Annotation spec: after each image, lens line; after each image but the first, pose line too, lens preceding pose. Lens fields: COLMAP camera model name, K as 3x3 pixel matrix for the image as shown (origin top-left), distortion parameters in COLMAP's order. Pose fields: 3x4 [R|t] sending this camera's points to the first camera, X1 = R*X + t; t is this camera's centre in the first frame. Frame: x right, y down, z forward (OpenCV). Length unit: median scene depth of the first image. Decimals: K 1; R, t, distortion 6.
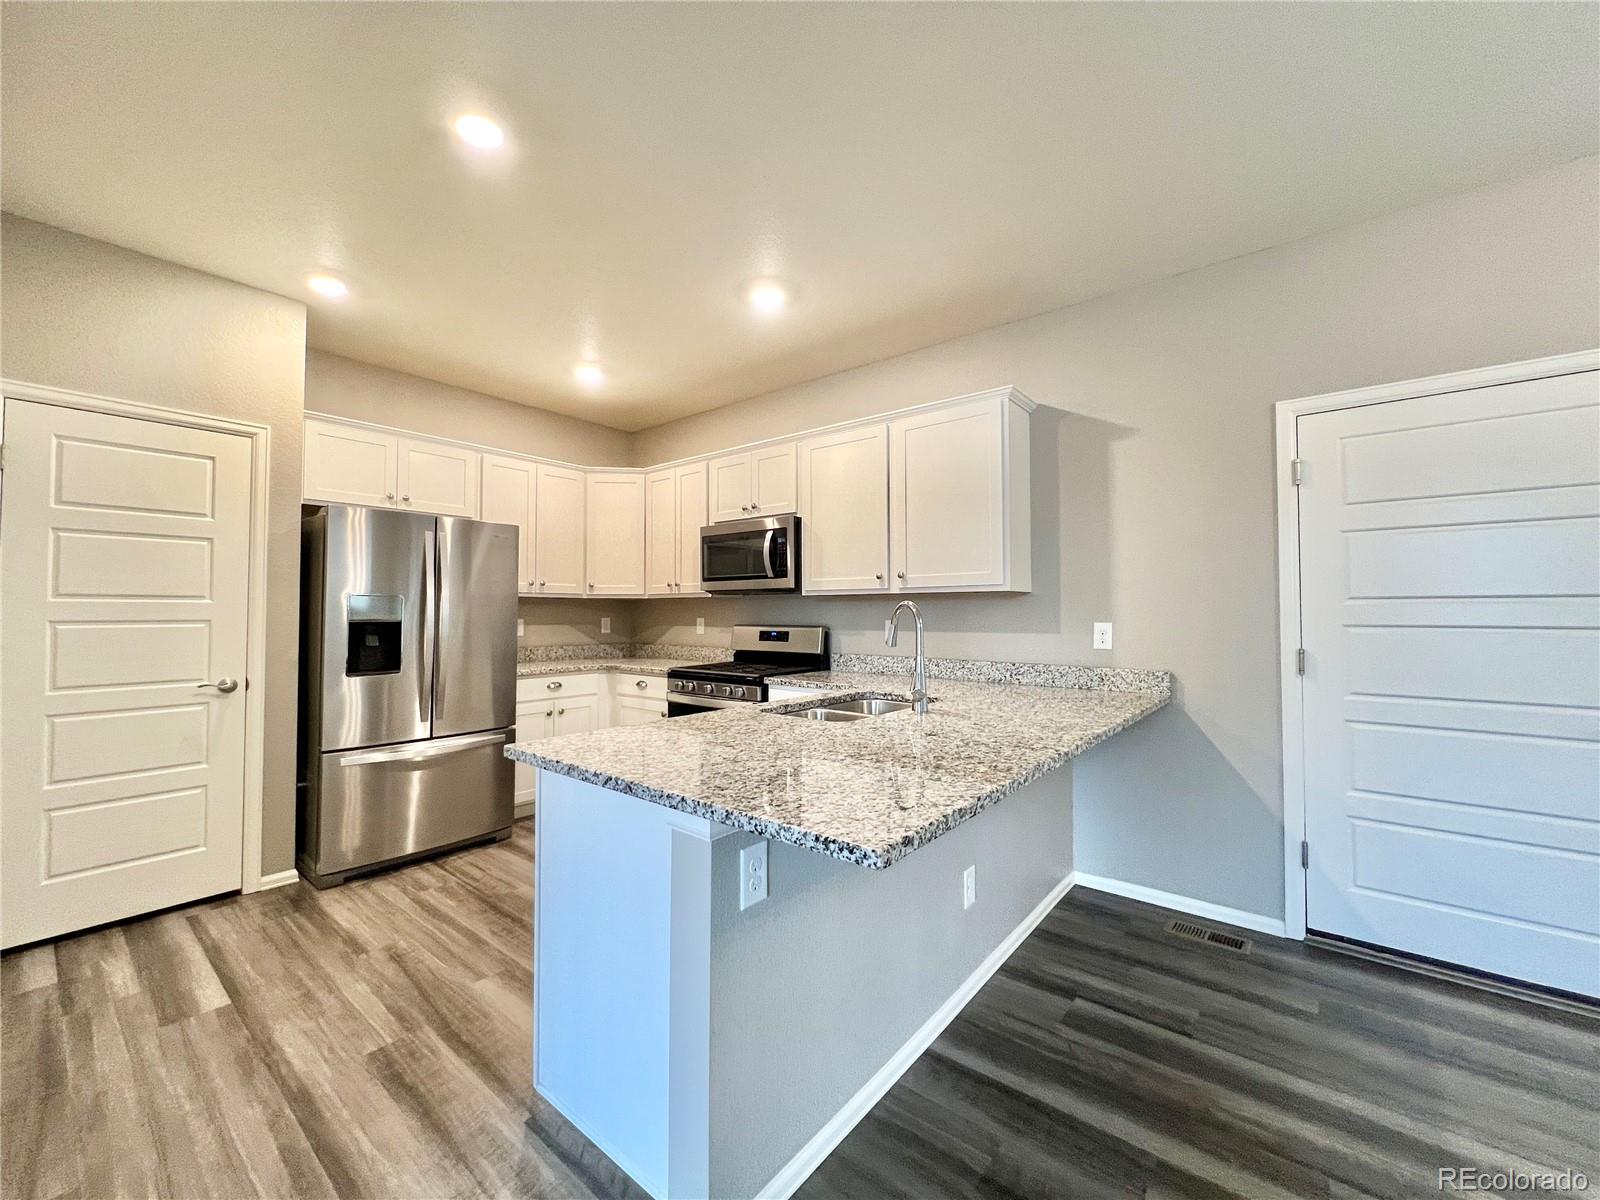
lens RADIAL K [[638.4, 0, 800.0], [0, 638.4, 600.0], [0, 0, 1]] dist [-0.002287, -0.000165]
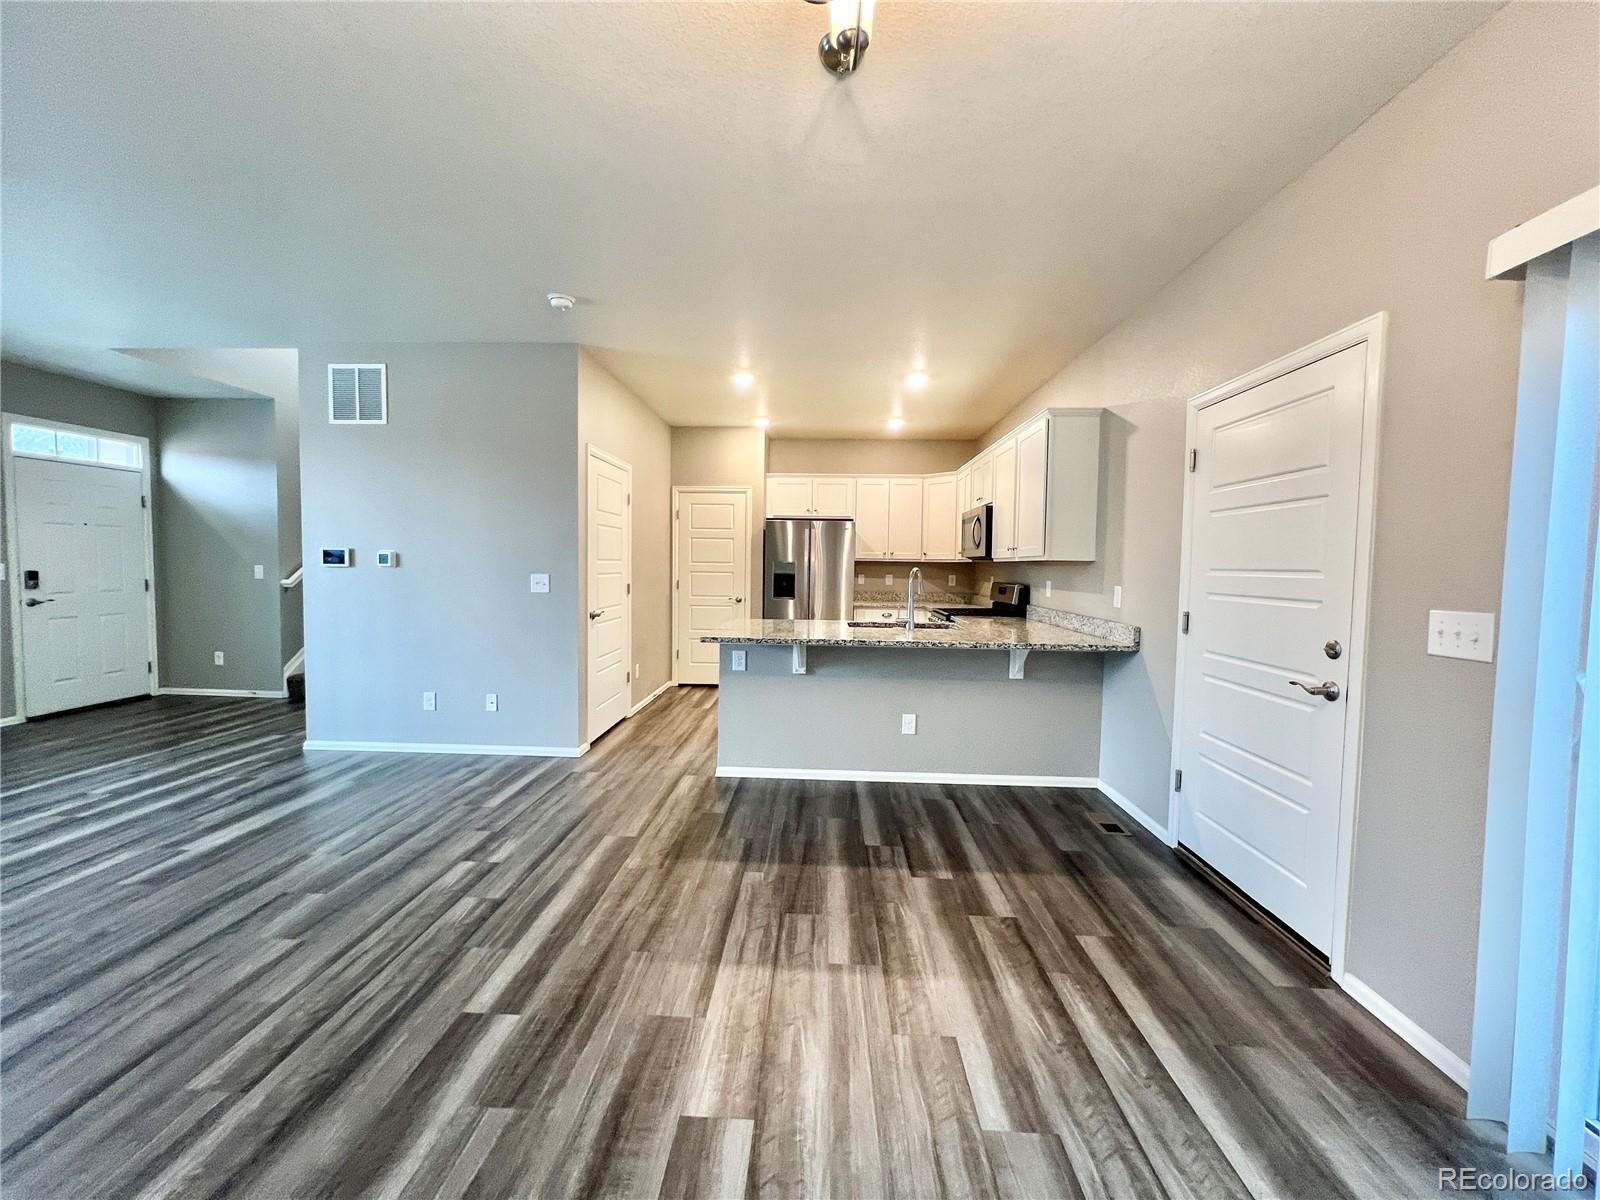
lens RADIAL K [[648.1, 0, 800.0], [0, 648.1, 600.0], [0, 0, 1]] dist [0.000344, 0.000017]
pose [[0.603499, 0.052907, -0.795607, 1.152817], [0.000216, 0.997785, 0.066516, -0.023031], [0.797364, -0.040315, 0.602151, -0.265857]]
